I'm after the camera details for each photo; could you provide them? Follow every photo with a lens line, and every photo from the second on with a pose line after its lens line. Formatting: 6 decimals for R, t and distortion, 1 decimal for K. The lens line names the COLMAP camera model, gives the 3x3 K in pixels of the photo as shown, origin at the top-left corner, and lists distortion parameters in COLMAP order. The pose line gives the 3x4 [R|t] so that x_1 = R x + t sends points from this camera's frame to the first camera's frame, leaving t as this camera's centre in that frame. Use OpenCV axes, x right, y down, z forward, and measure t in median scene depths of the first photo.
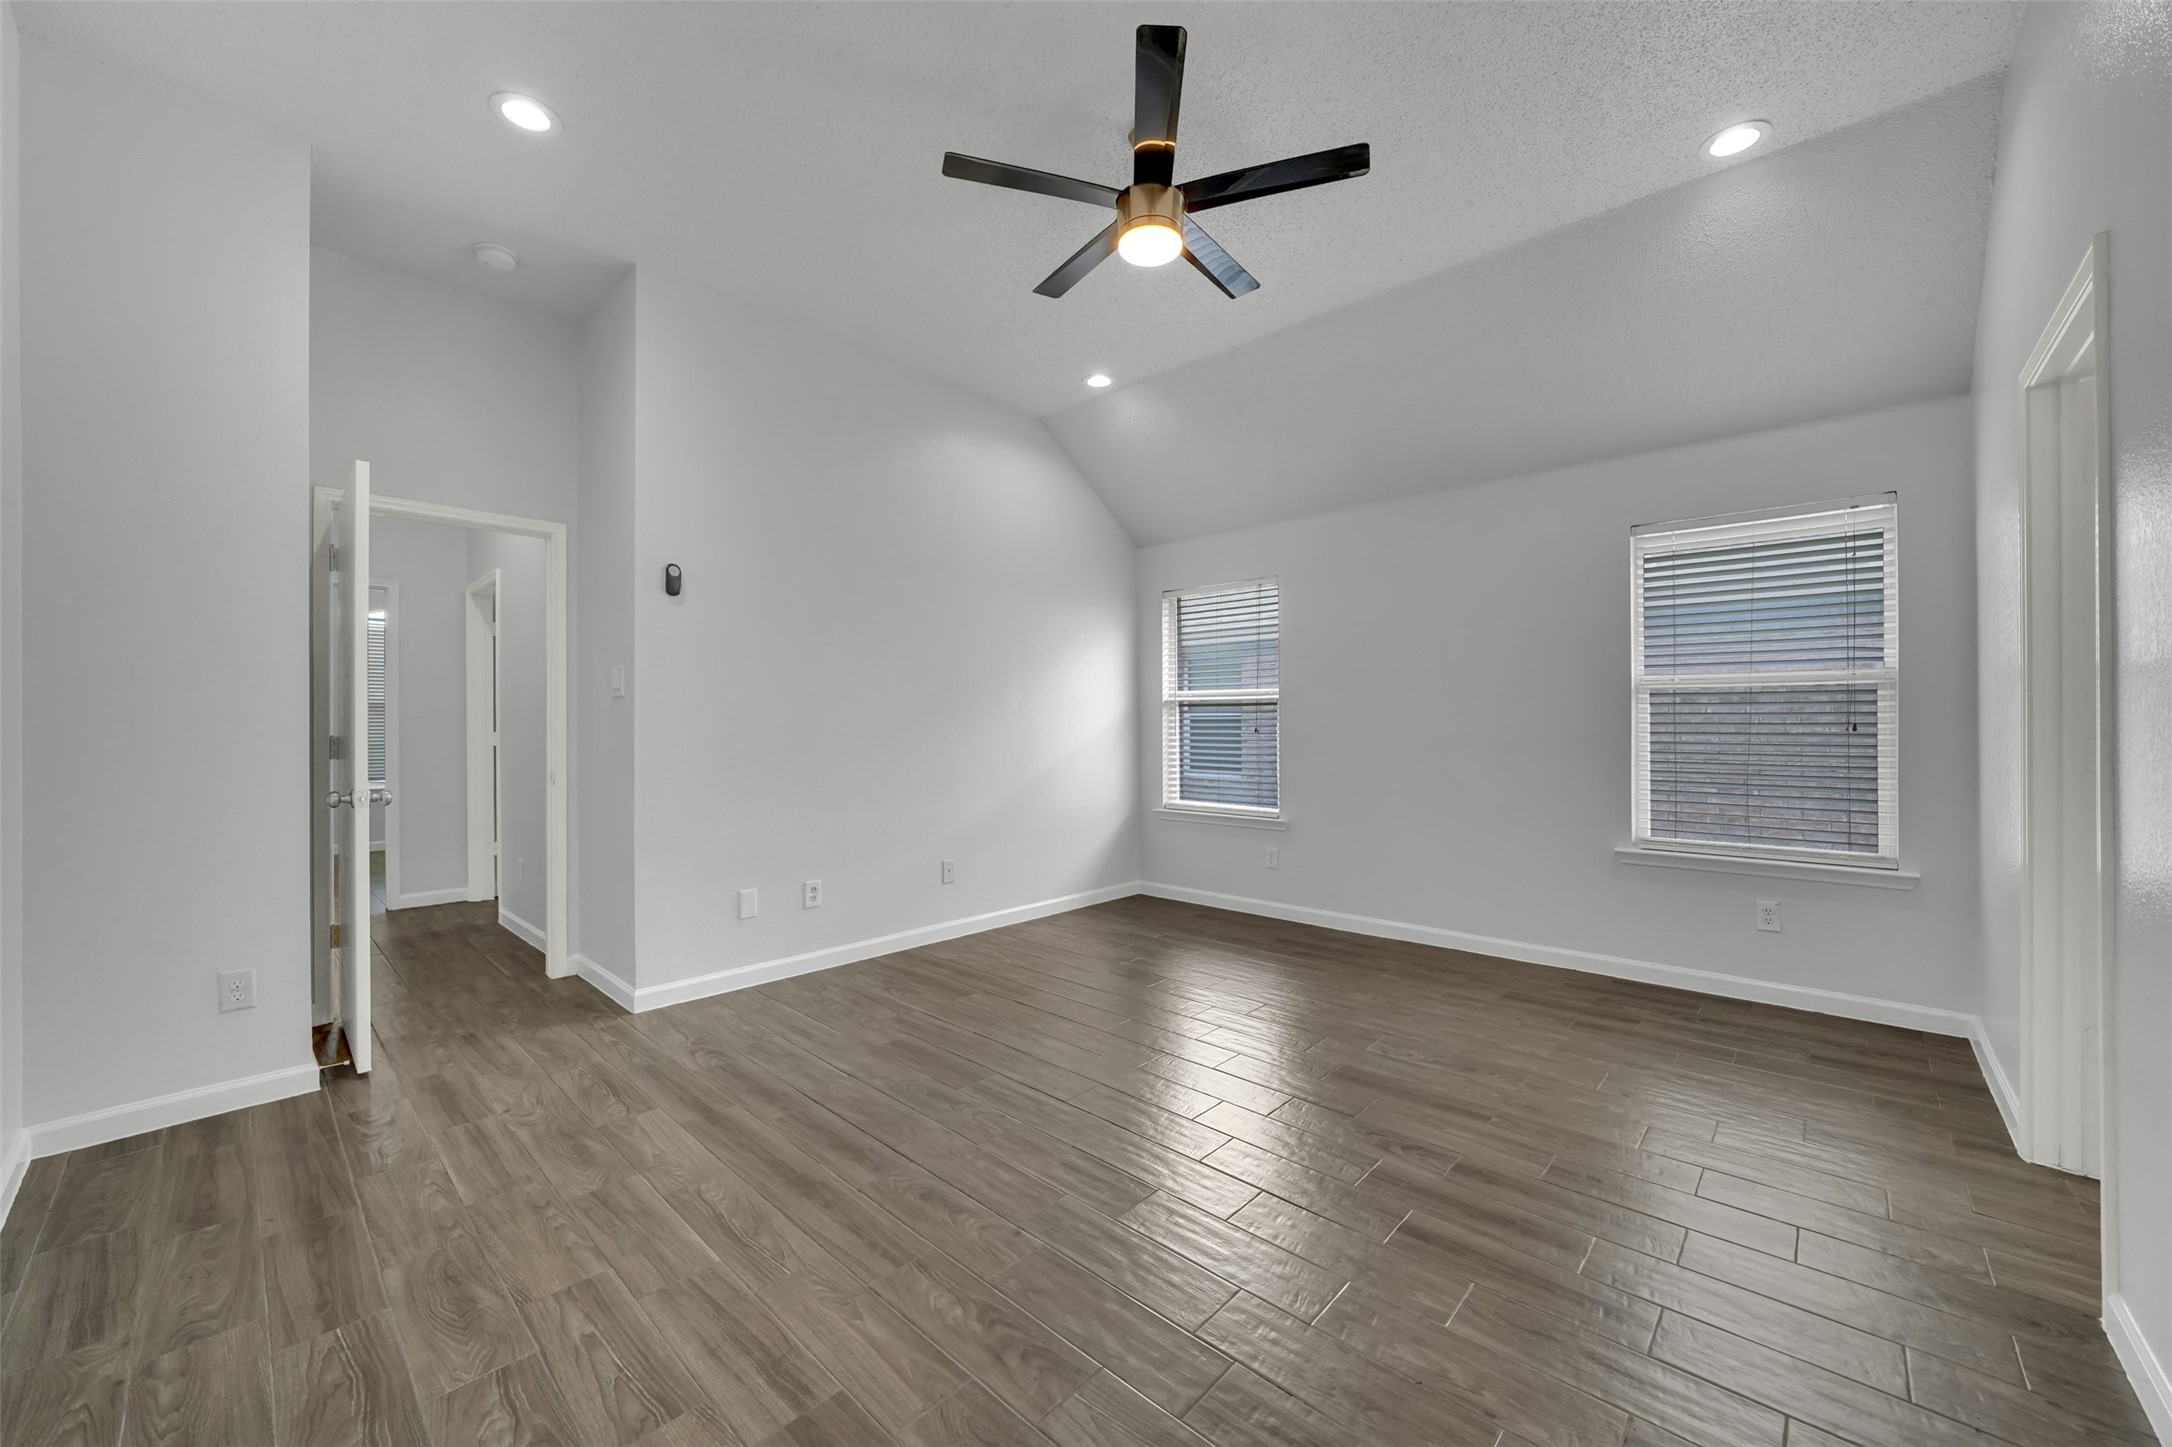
lens RADIAL K [[822.6, 0, 1085.5], [0, 822.6, 720.1], [0, 0, 1]] dist [-0.001719, -0.000085]
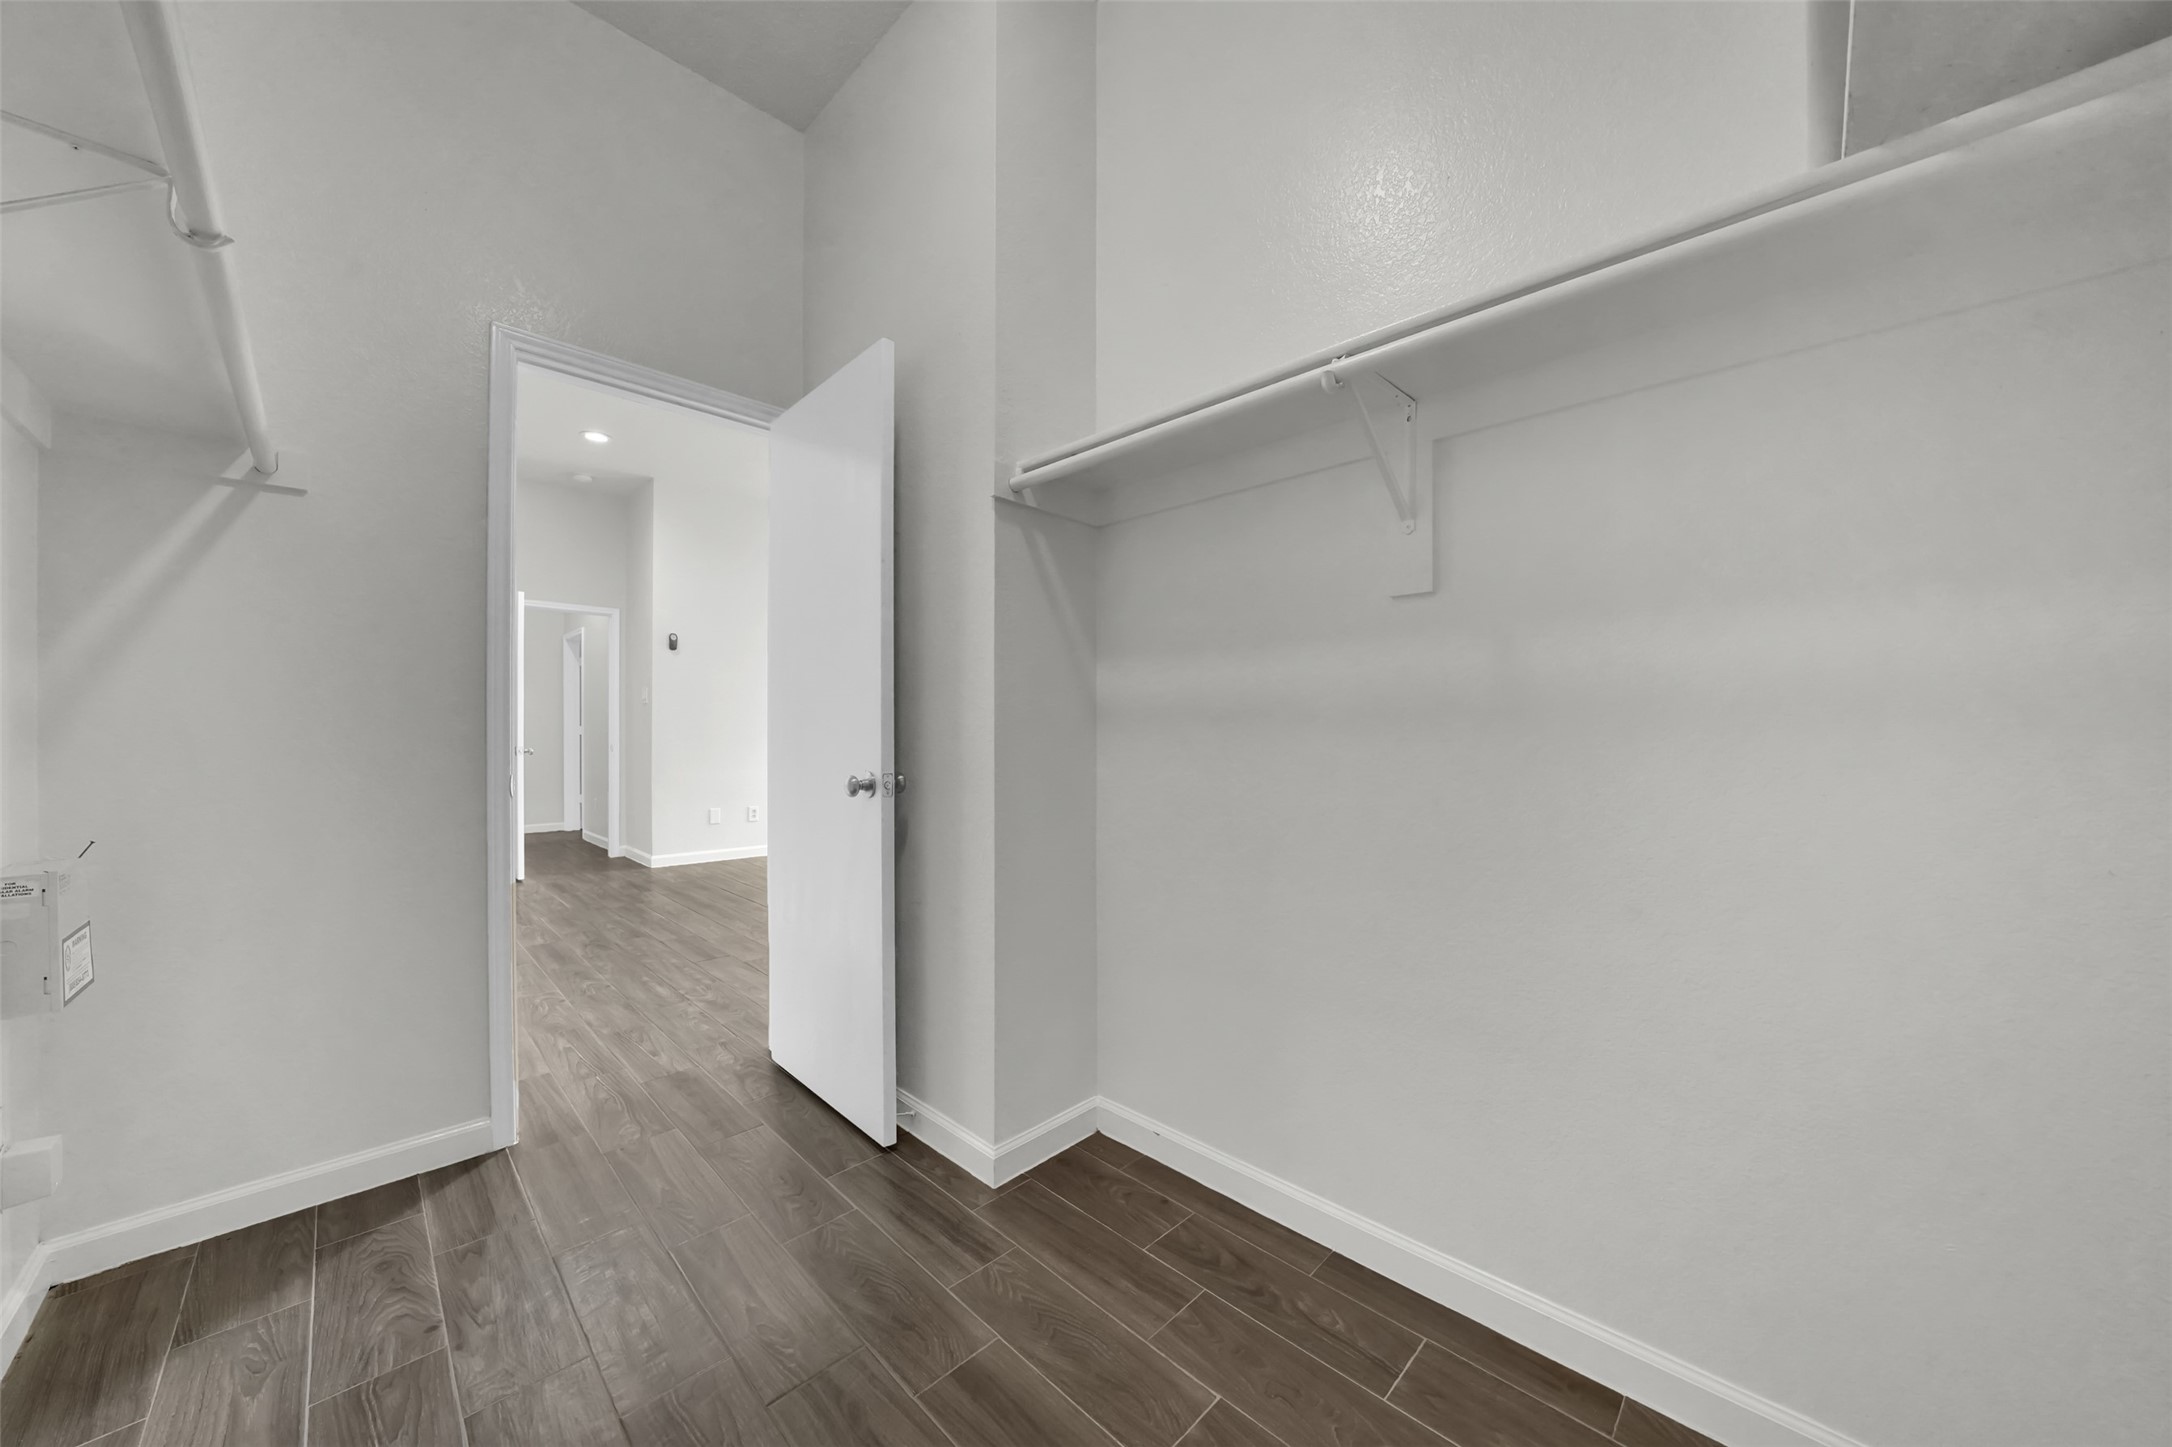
lens RADIAL K [[742.9, 0, 1053.0], [0, 742.9, 729.6], [0, 0, 1]] dist [-0.000535, -0.000032]
pose [[0.998470, 0.003031, -0.055209, 0.528746], [-0.003005, 0.999995, 0.000555, 0.030391], [0.055210, -0.000389, 0.998475, -0.743513]]
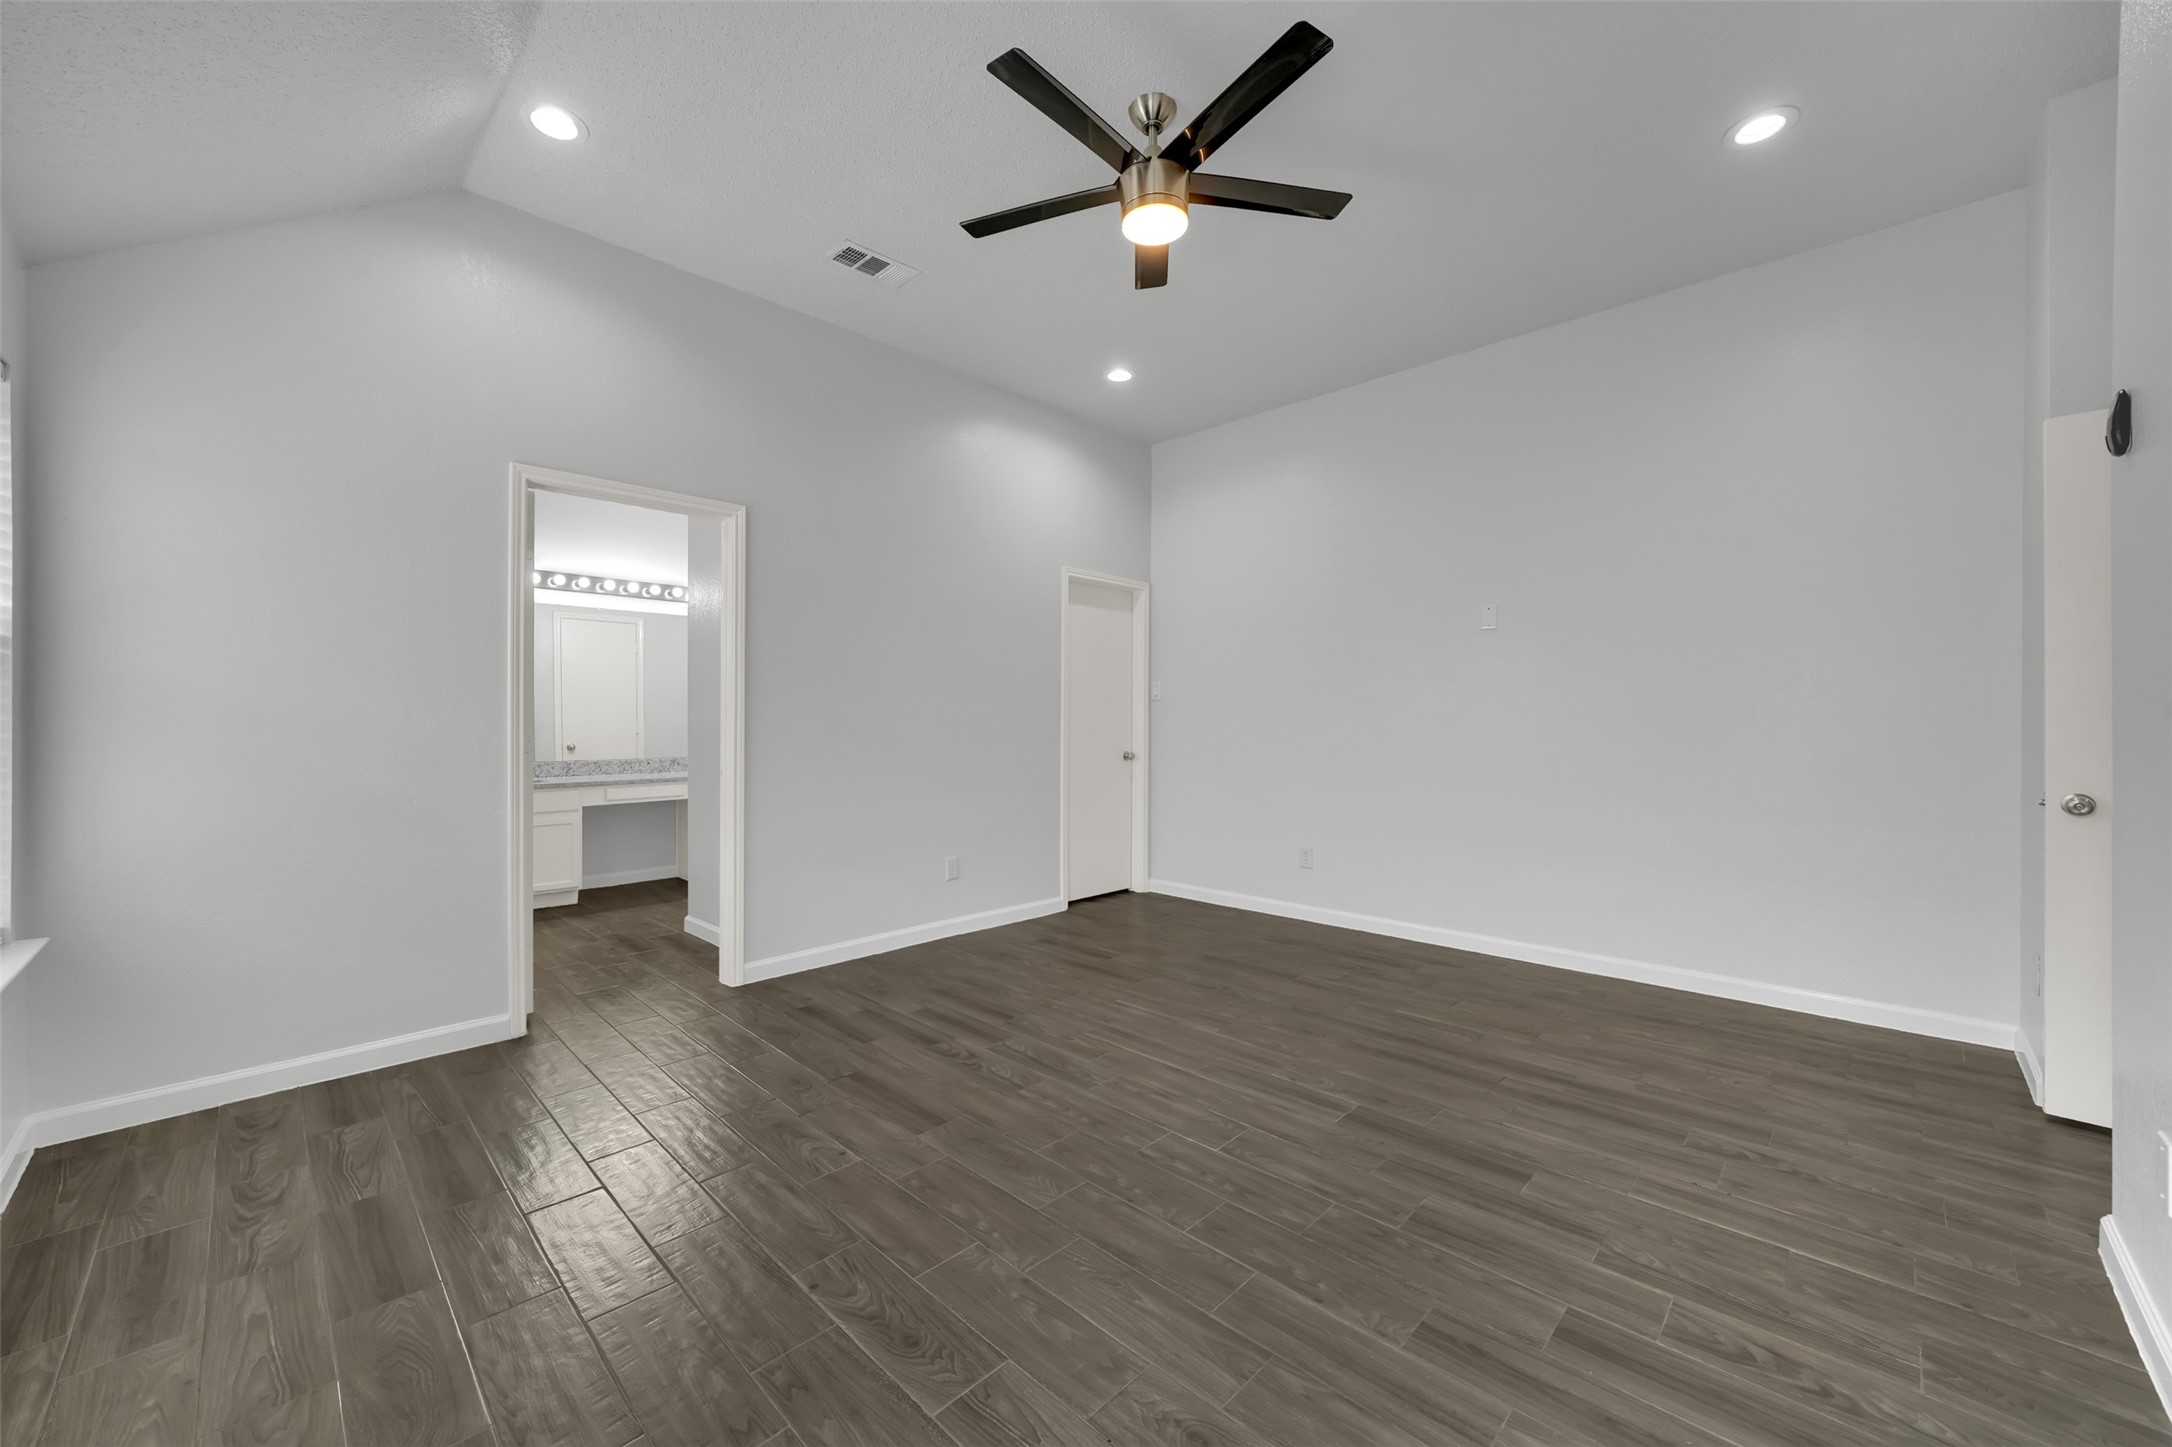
lens RADIAL K [[822.6, 0, 1085.5], [0, 822.6, 720.1], [0, 0, 1]] dist [-0.001719, -0.000085]
pose [[-0.999691, 0.001536, 0.024802, 0.113889], [0.001441, 0.999992, -0.003847, 0.008400], [-0.024808, -0.003810, -0.999685, 1.635050]]
